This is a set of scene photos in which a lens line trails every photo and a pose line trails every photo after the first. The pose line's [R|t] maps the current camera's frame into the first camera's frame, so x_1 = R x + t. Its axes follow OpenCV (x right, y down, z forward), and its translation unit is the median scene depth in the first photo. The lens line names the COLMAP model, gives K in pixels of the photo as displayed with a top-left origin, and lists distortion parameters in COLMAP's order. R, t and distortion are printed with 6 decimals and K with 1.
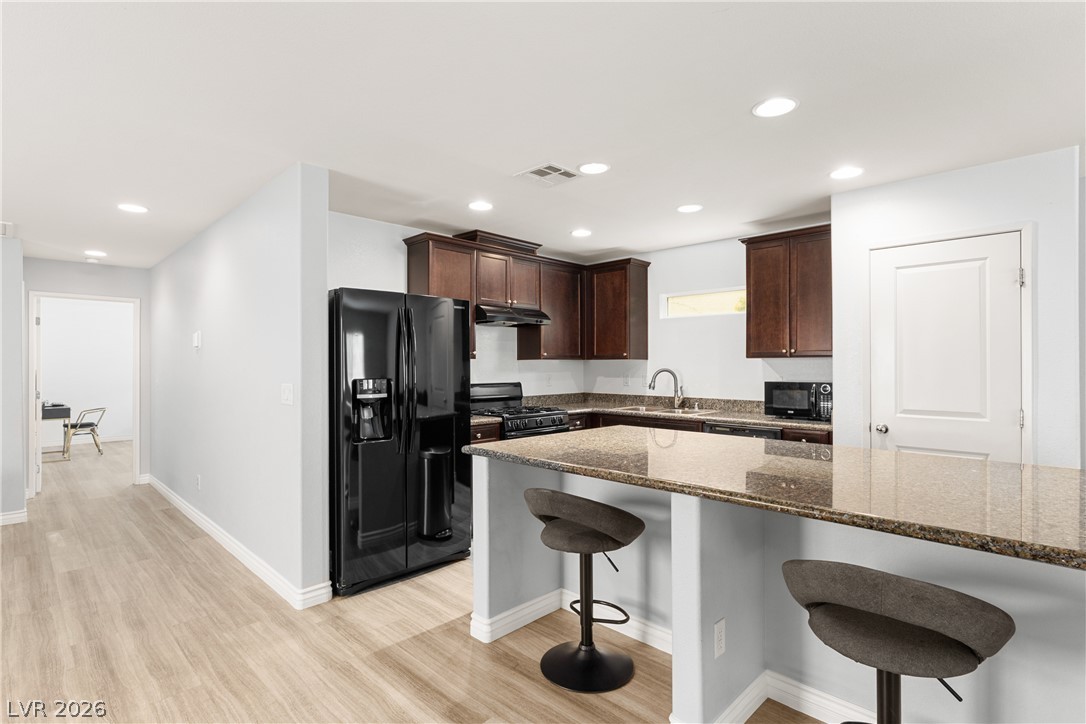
lens RADIAL K [[531.8, 0, 542.6], [0, 531.8, 367.2], [0, 0, 1]] dist [-0.008670, 0.000440]
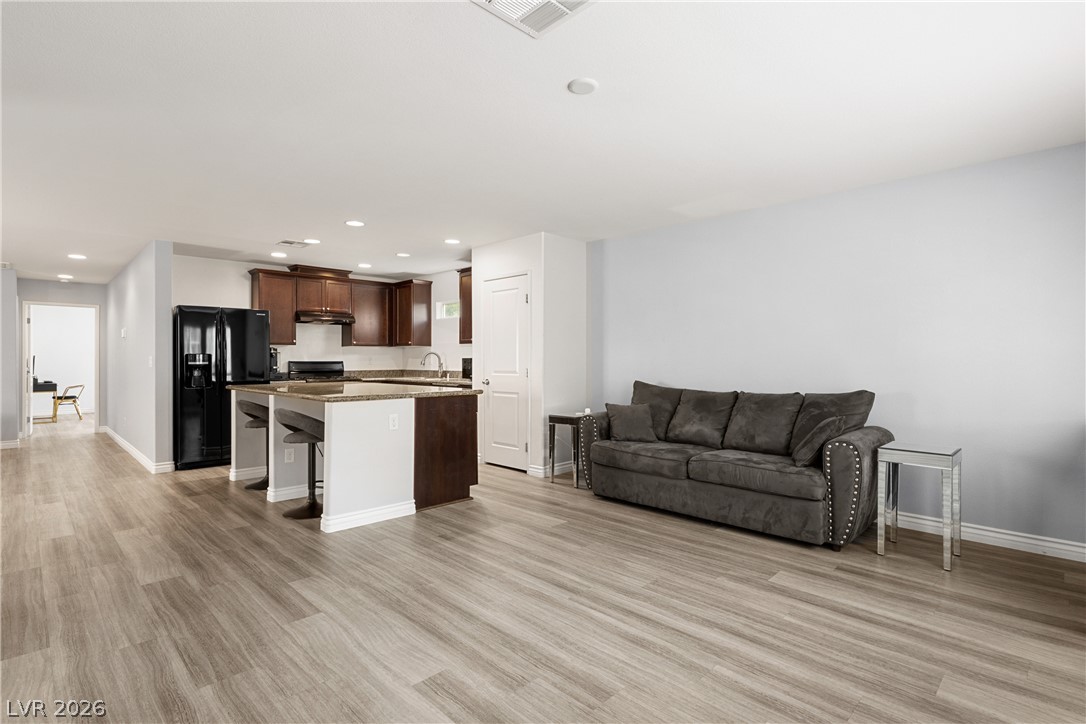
lens RADIAL K [[531.8, 0, 546.4], [0, 531.8, 359.8], [0, 0, 1]] dist [-0.008670, 0.000440]
pose [[0.999968, -0.000112, -0.007970, 0.567251], [0.000086, 0.999995, -0.003156, 0.030437], [0.007971, 0.003155, 0.999963, -0.523419]]
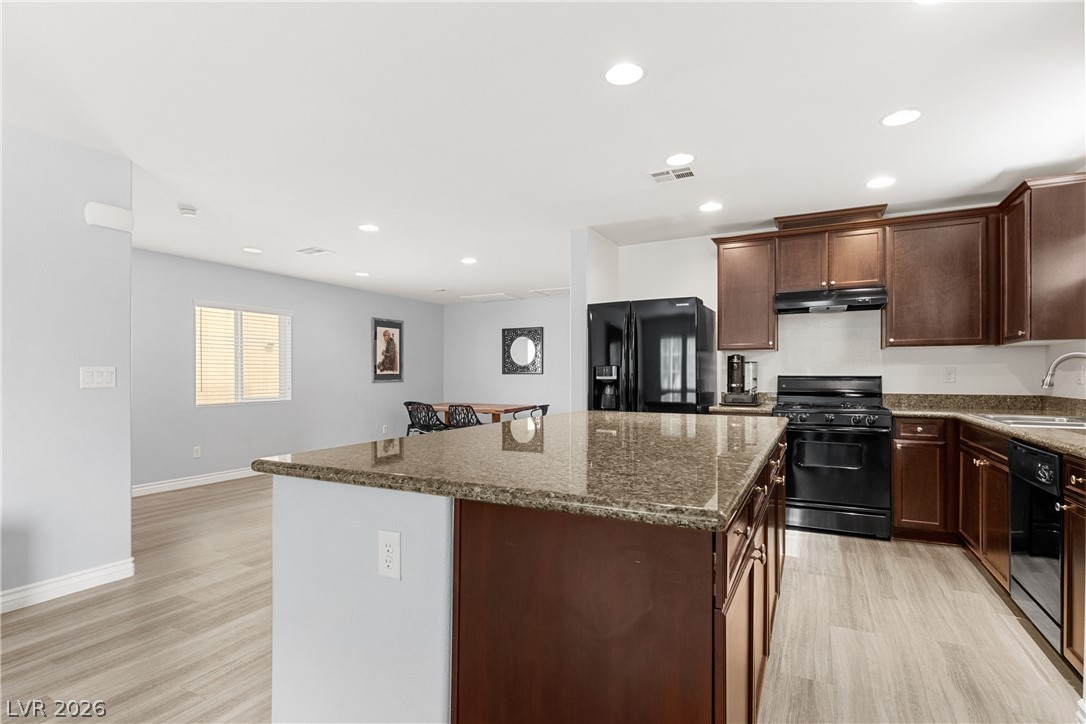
lens RADIAL K [[531.8, 0, 539.1], [0, 531.8, 378.6], [0, 0, 1]] dist [-0.008670, 0.000440]
pose [[0.289513, 0.008640, -0.957135, 0.607305], [-0.003845, 0.999962, 0.007864, 0.028888], [0.957166, 0.001403, 0.289535, 0.265167]]
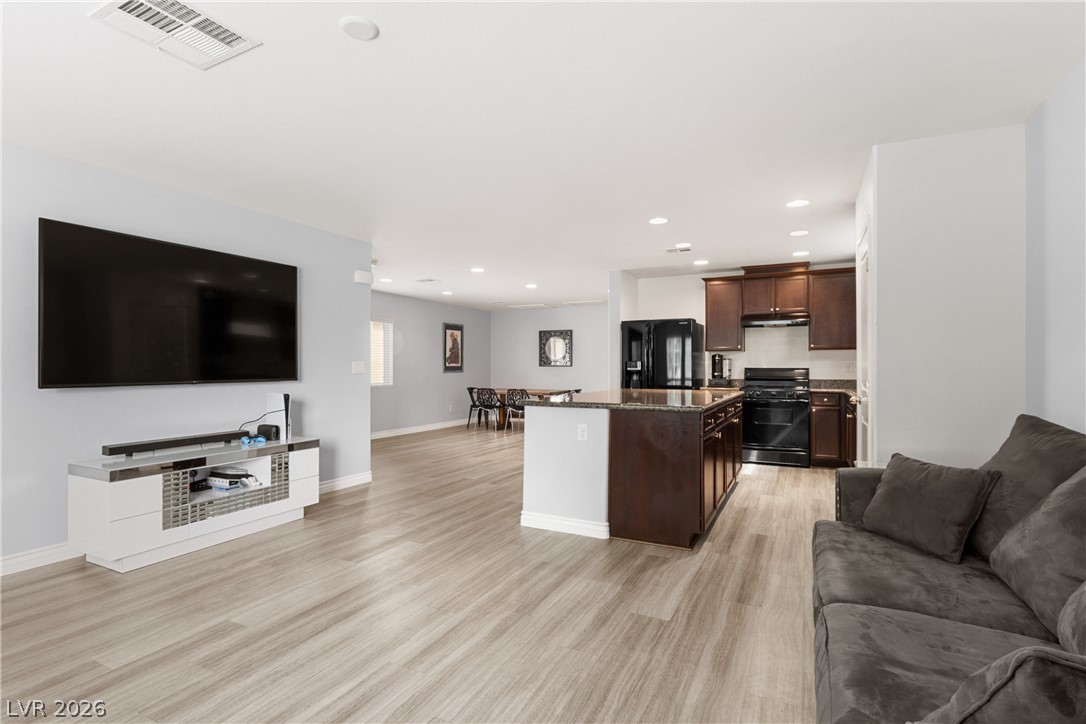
lens RADIAL K [[531.8, 0, 542.5], [0, 531.8, 363.7], [0, 0, 1]] dist [-0.008670, 0.000440]
pose [[0.303664, -0.003914, -0.952771, 1.023239], [-0.005998, 0.999964, -0.006020, 0.030285], [0.952760, 0.007543, 0.303629, -0.010378]]
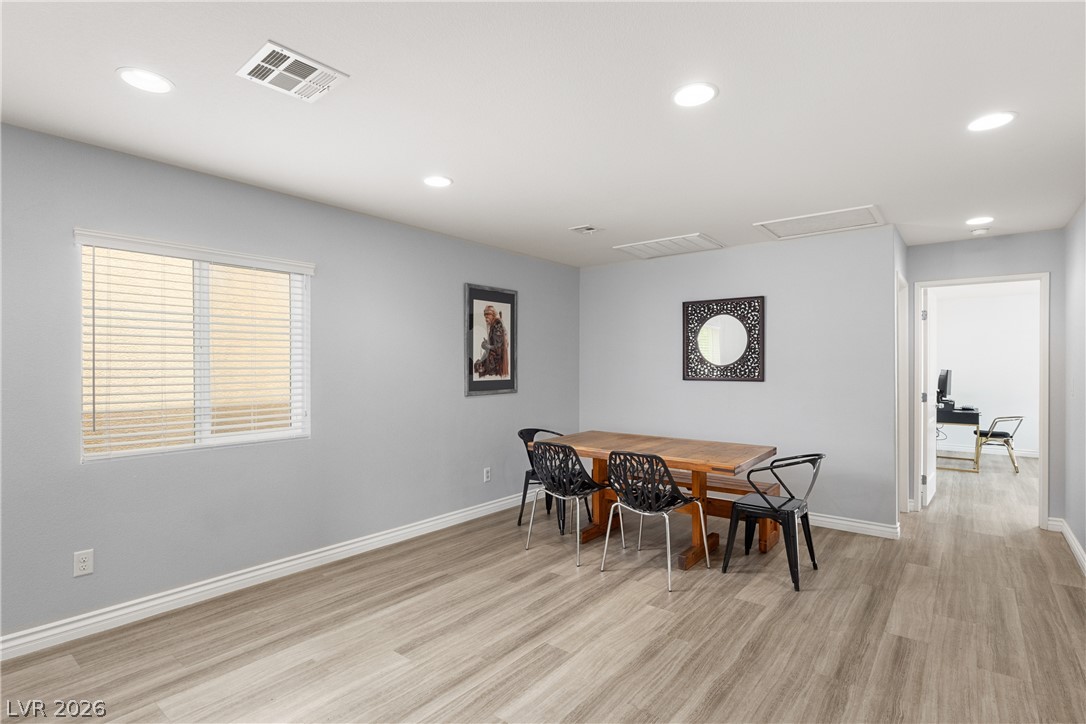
lens RADIAL K [[531.8, 0, 541.7], [0, 531.8, 366.5], [0, 0, 1]] dist [-0.008670, 0.000440]
pose [[0.098143, 0.003694, -0.995165, -0.137014], [-0.005708, 0.999979, 0.003149, 0.000123], [0.995156, 0.005371, 0.098162, 0.288722]]
